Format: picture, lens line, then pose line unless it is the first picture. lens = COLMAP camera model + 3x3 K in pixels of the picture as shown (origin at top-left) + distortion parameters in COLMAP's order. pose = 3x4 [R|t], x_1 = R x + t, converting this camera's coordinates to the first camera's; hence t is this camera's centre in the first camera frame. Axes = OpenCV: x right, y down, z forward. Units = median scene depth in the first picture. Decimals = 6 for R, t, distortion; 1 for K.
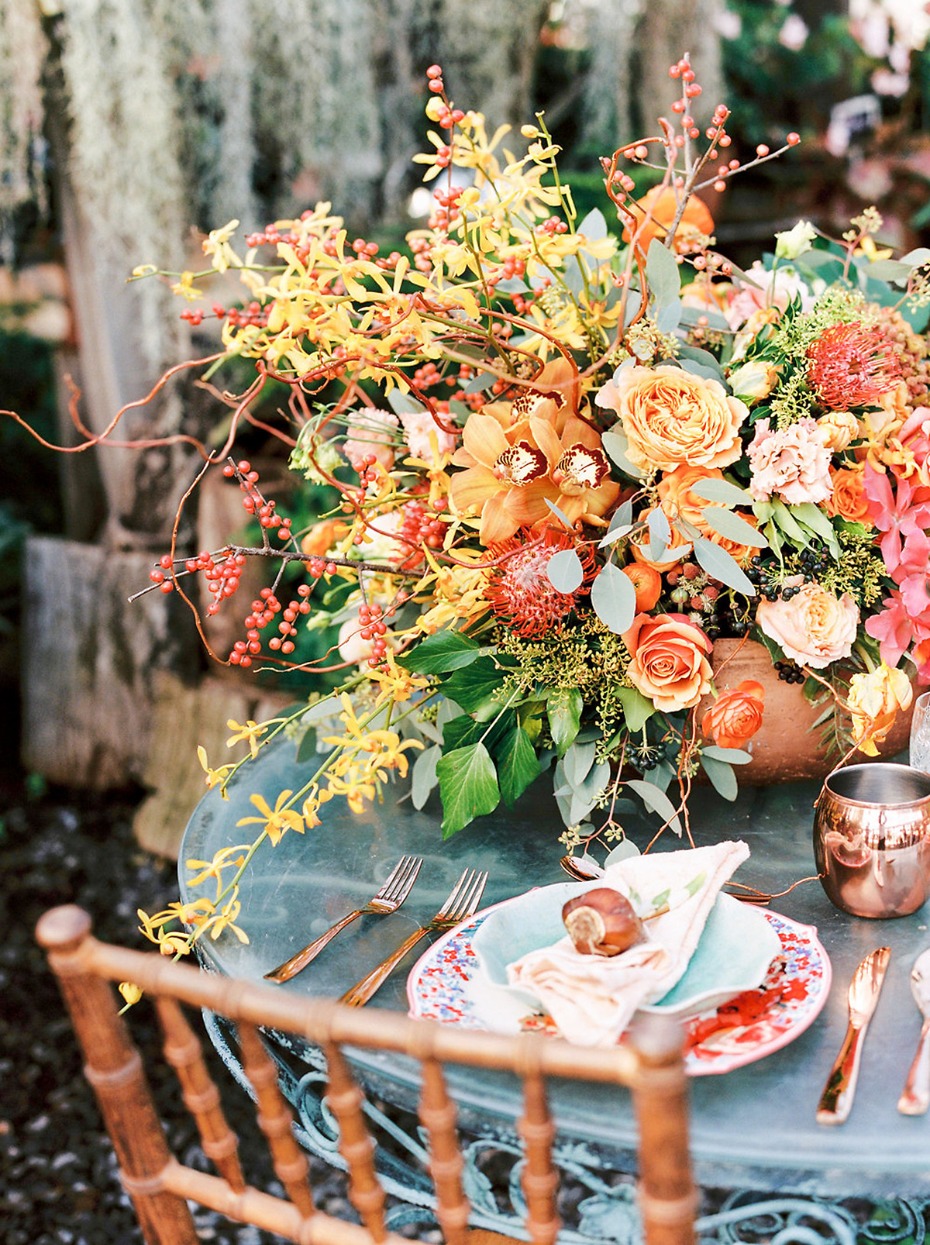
lens RADIAL K [[1939.4, 0, 465.0], [0, 1939.4, 622.5], [0, 0, 1]] dist [-0.069437, -0.022838]
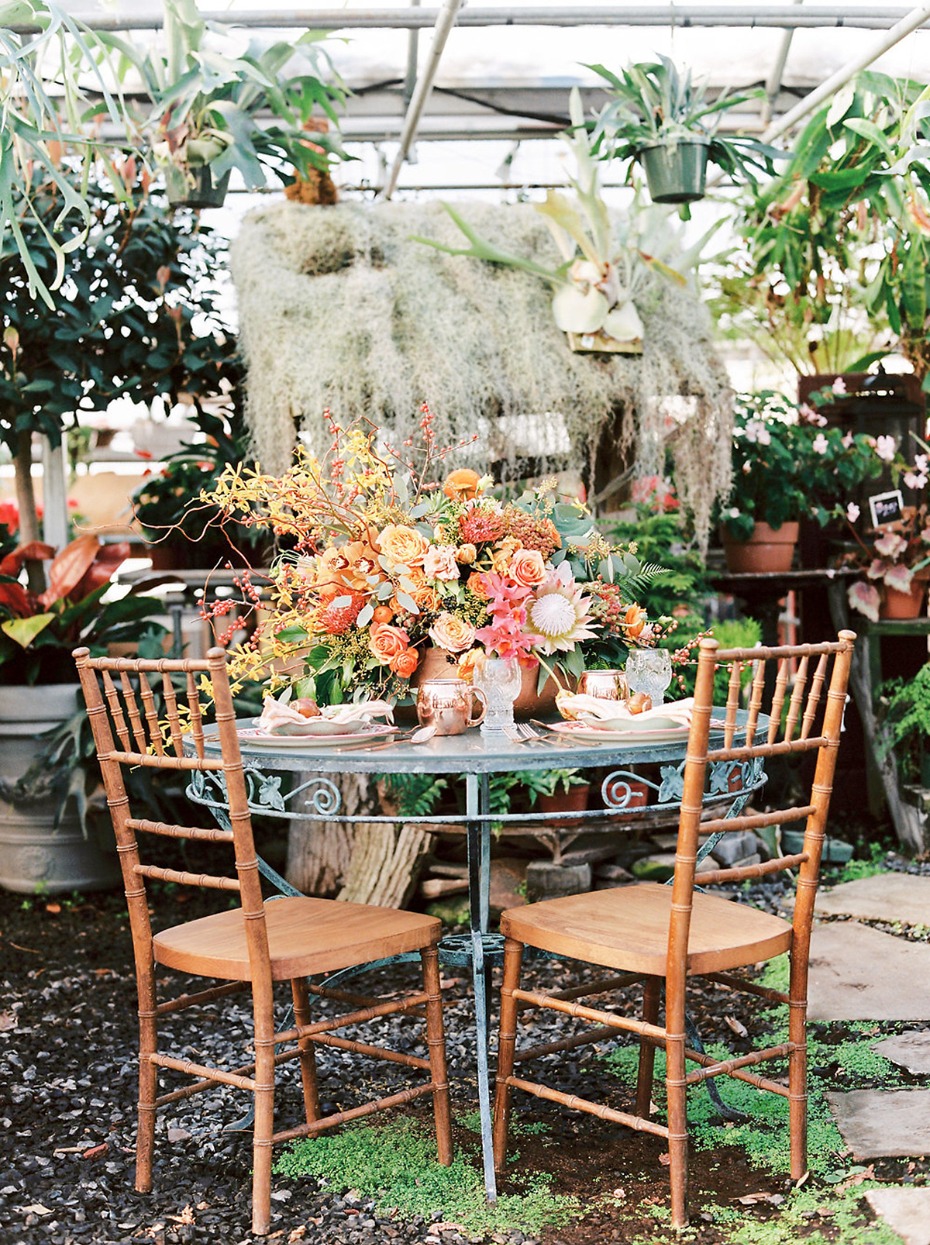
lens RADIAL K [[1939.4, 0, 465.0], [0, 1939.4, 622.5], [0, 0, 1]] dist [-0.069437, -0.022838]
pose [[0.960489, 0.023561, -0.277319, 0.842349], [-0.089676, 0.969469, -0.228227, 0.520166], [0.263475, 0.244078, 0.933277, -1.179680]]
